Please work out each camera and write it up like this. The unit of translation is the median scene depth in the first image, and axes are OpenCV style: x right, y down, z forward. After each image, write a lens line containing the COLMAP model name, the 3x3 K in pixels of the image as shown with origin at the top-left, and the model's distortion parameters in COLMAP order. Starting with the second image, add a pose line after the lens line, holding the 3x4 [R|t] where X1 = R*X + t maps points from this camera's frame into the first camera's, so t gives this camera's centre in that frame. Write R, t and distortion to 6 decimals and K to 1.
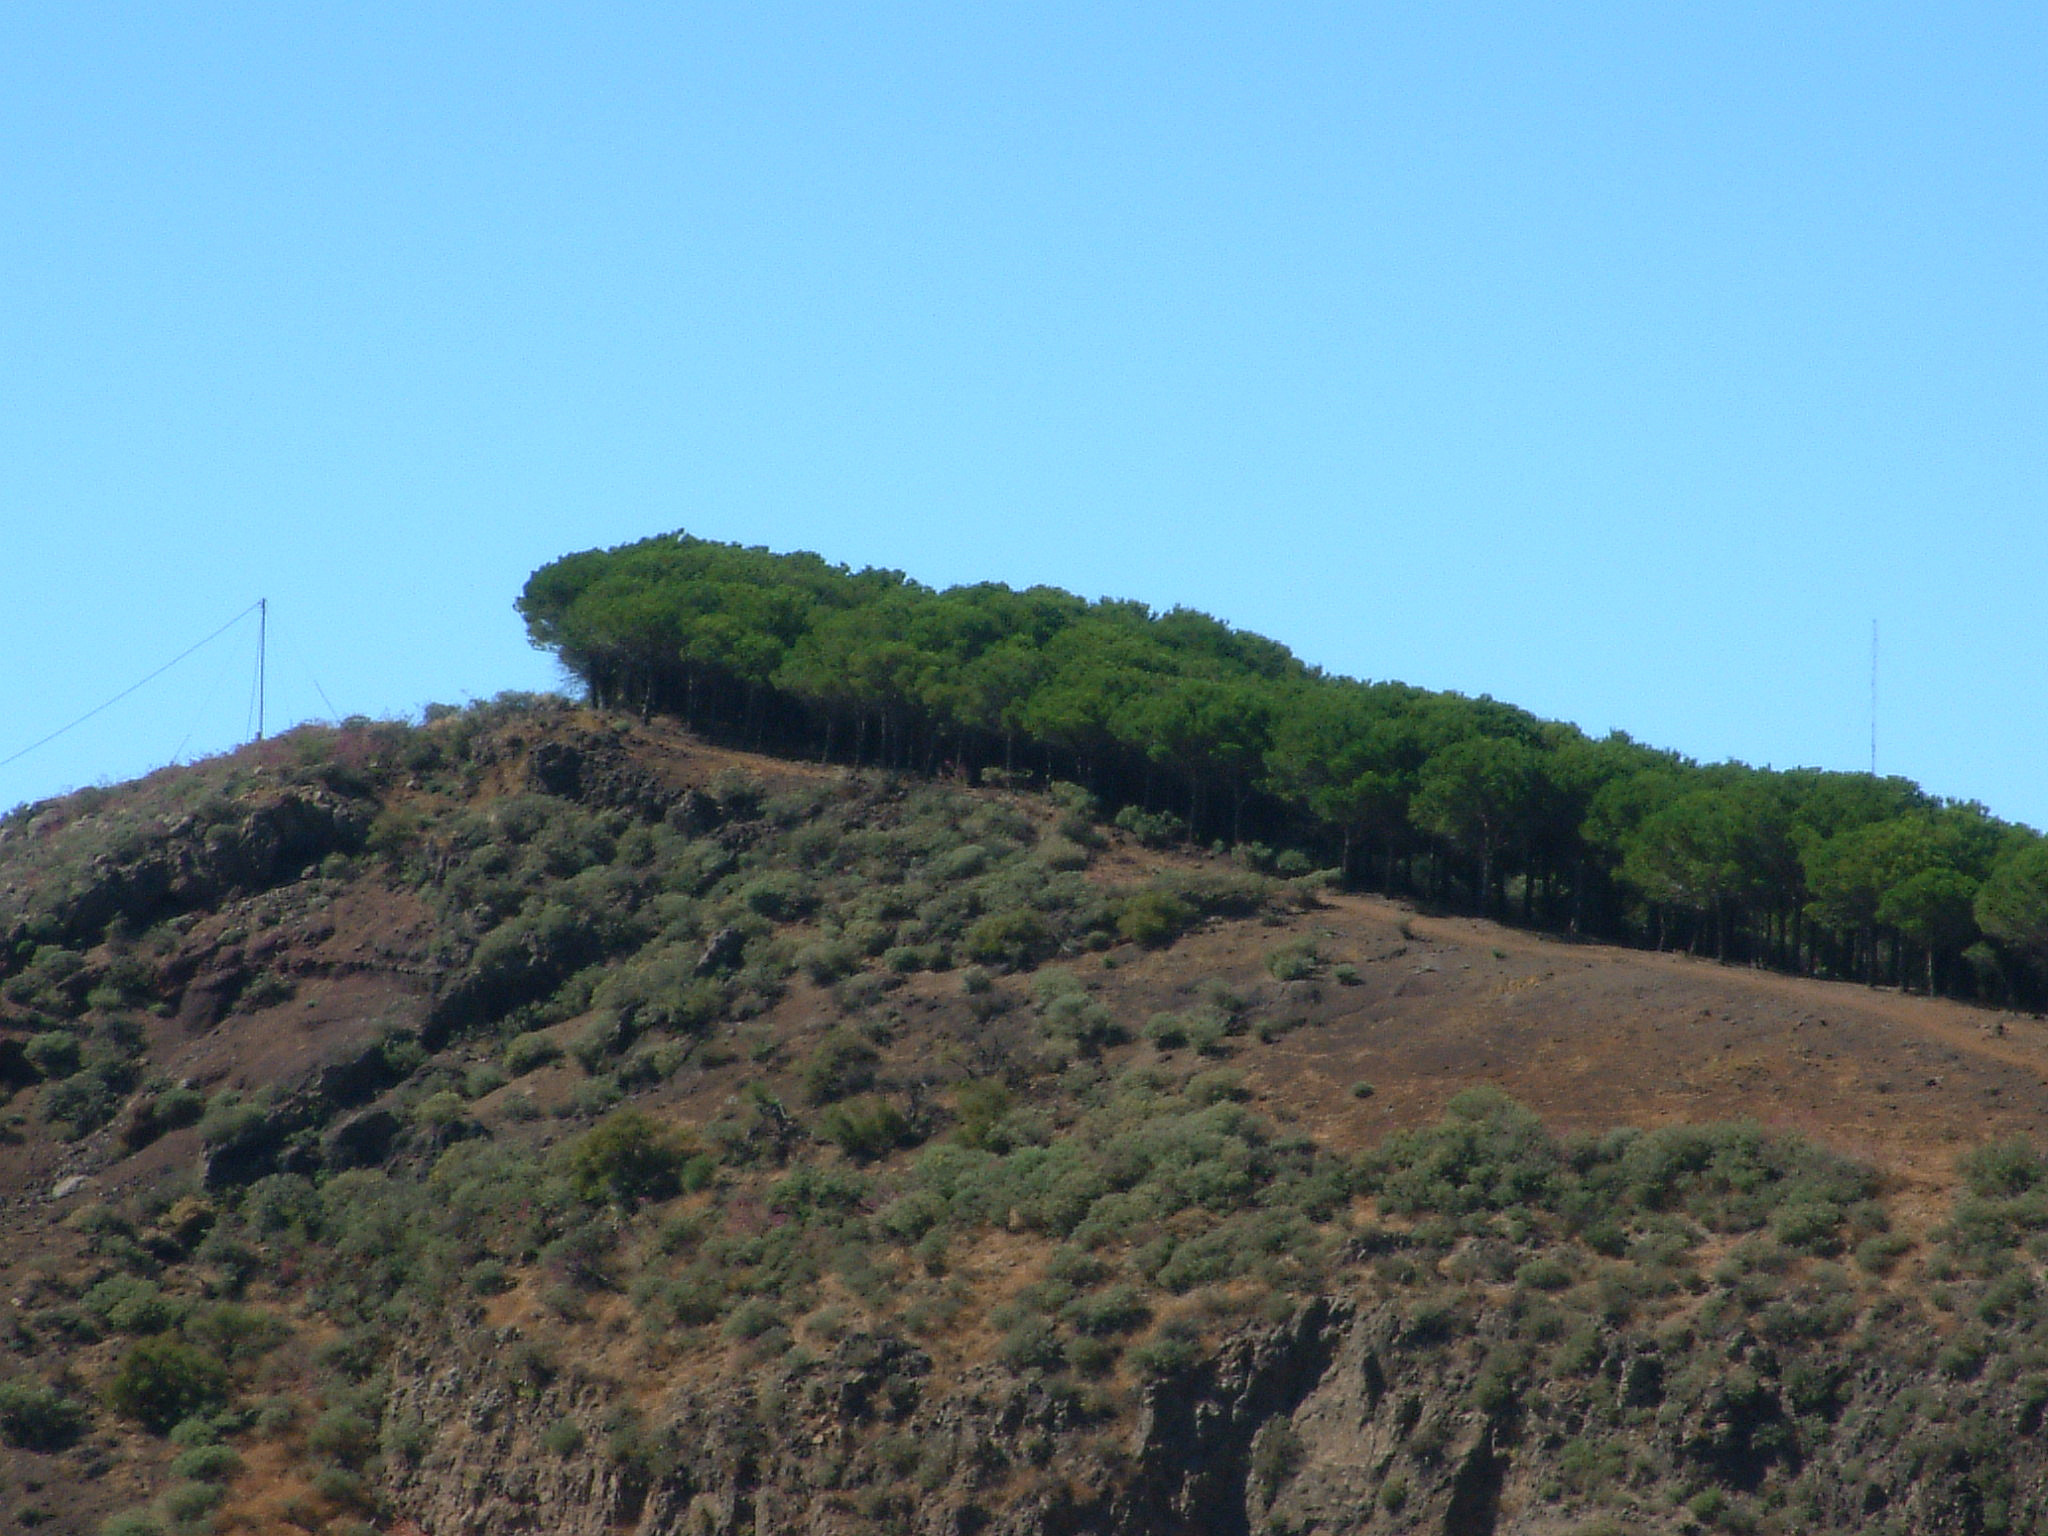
lens RADIAL K [[12963.4, 0, 1028.6], [0, 12963.4, 765.6], [0, 0, 1]] dist [1.706347, 0.000000]
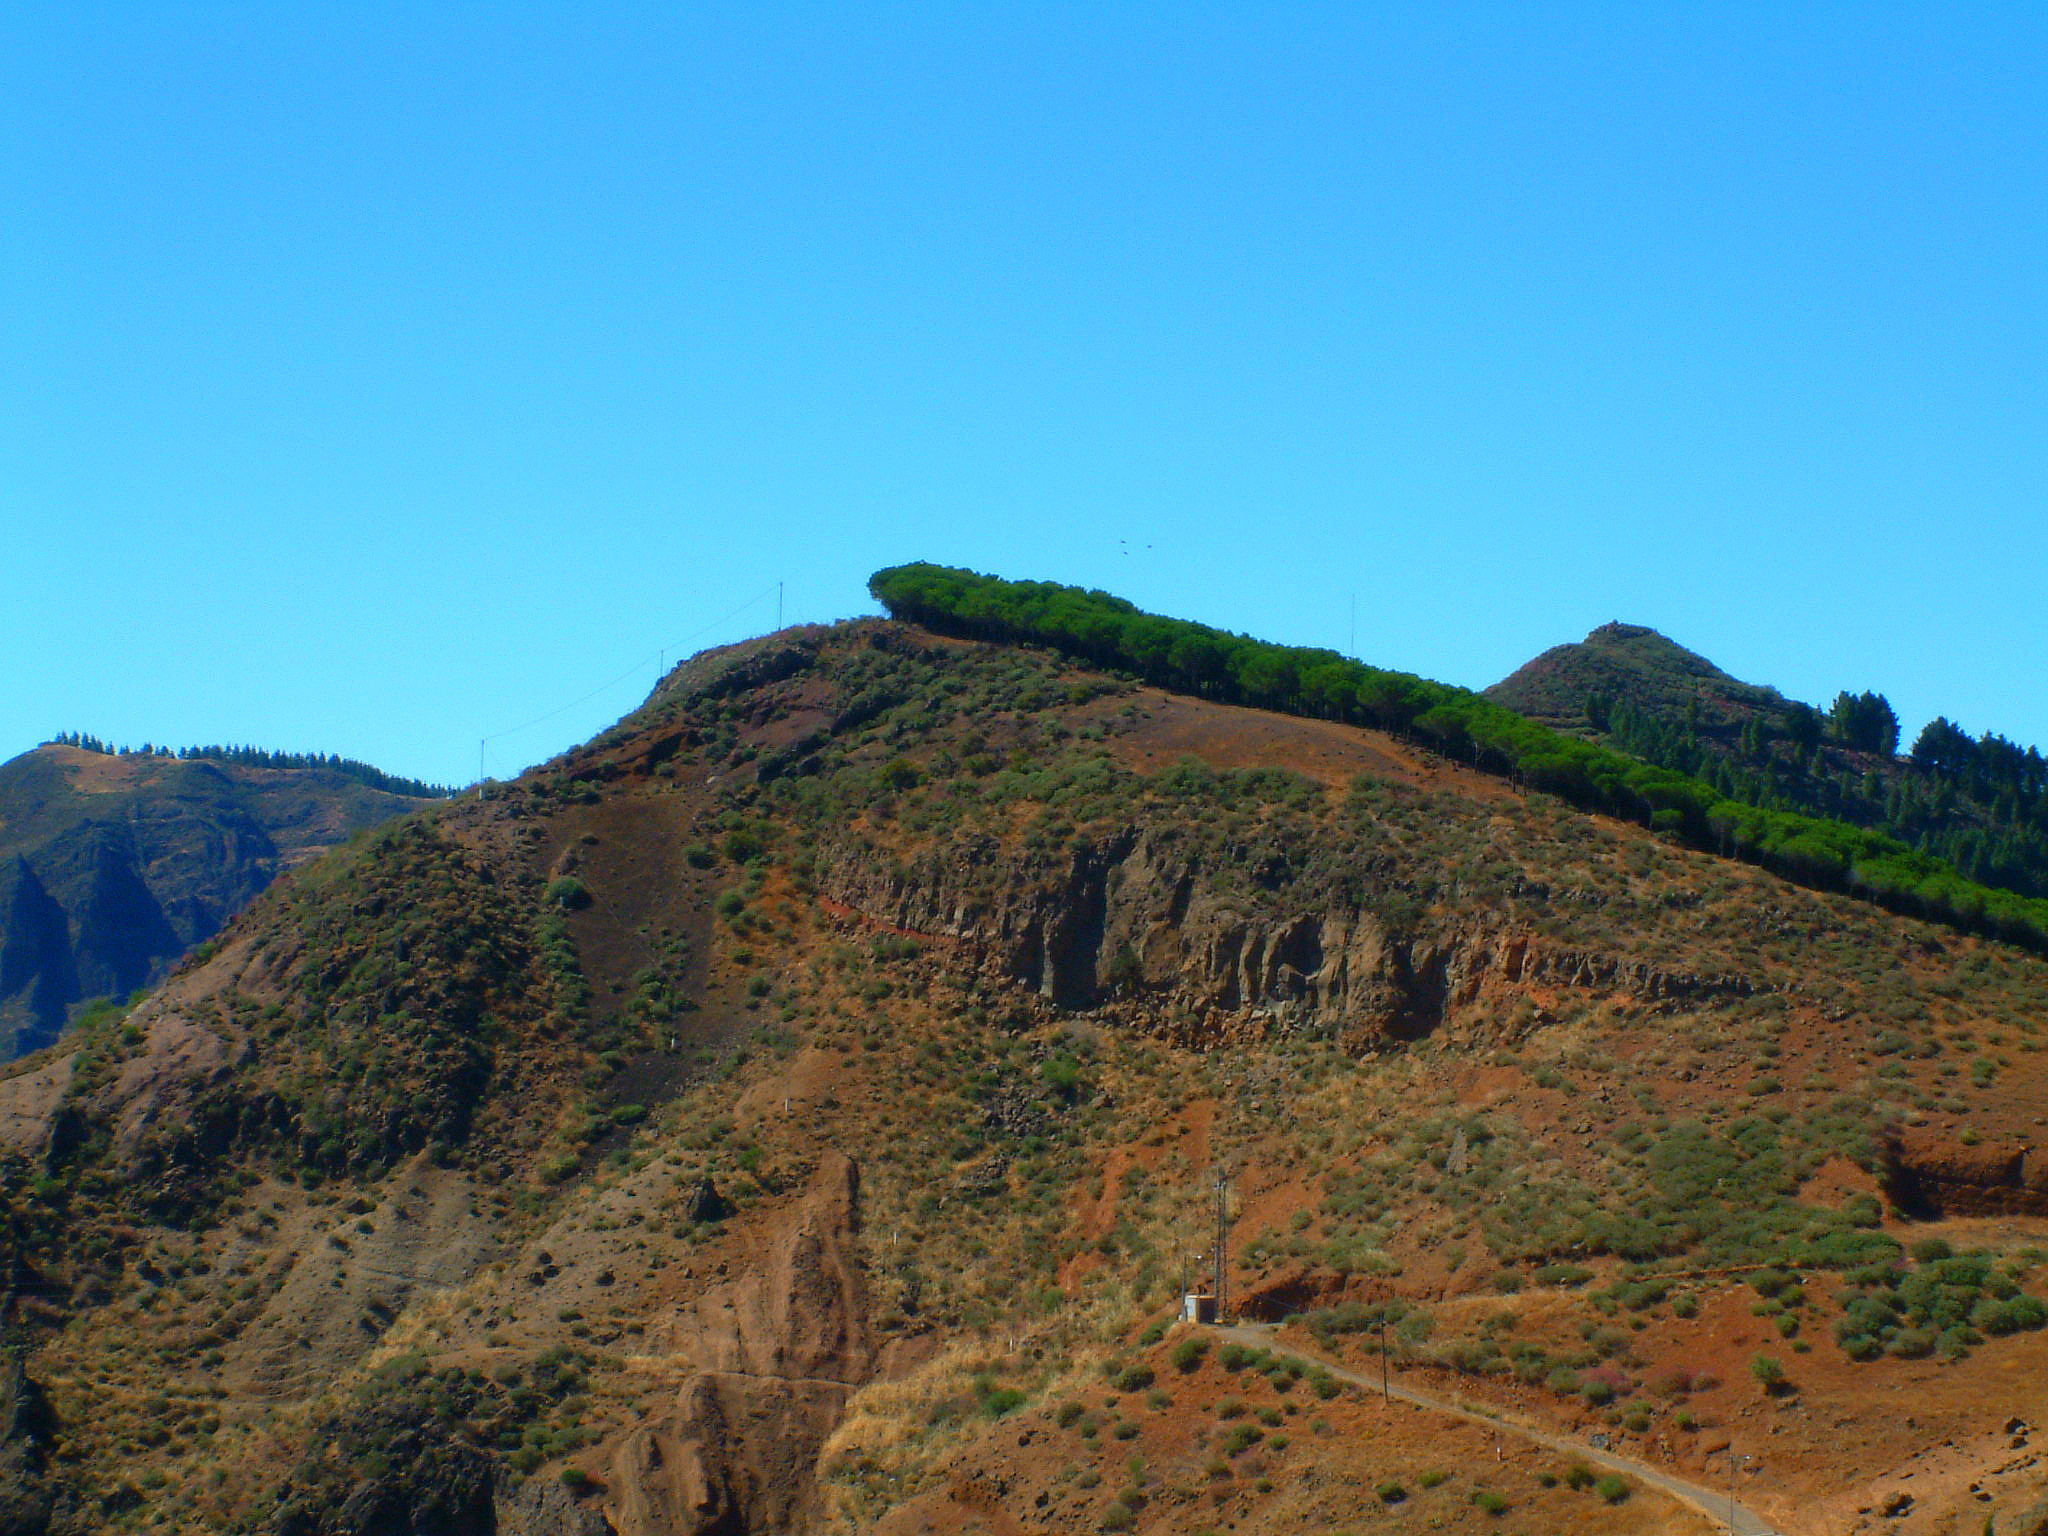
lens RADIAL K [[5944.7, 0, 1019.2], [0, 5944.7, 768.6], [0, 0, 1]] dist [0.562177, 0.000000]
pose [[0.998949, 0.012296, 0.044145, -0.063225], [-0.013283, 0.999667, 0.022121, -0.001093], [-0.043858, -0.022684, 0.998780, -0.344007]]
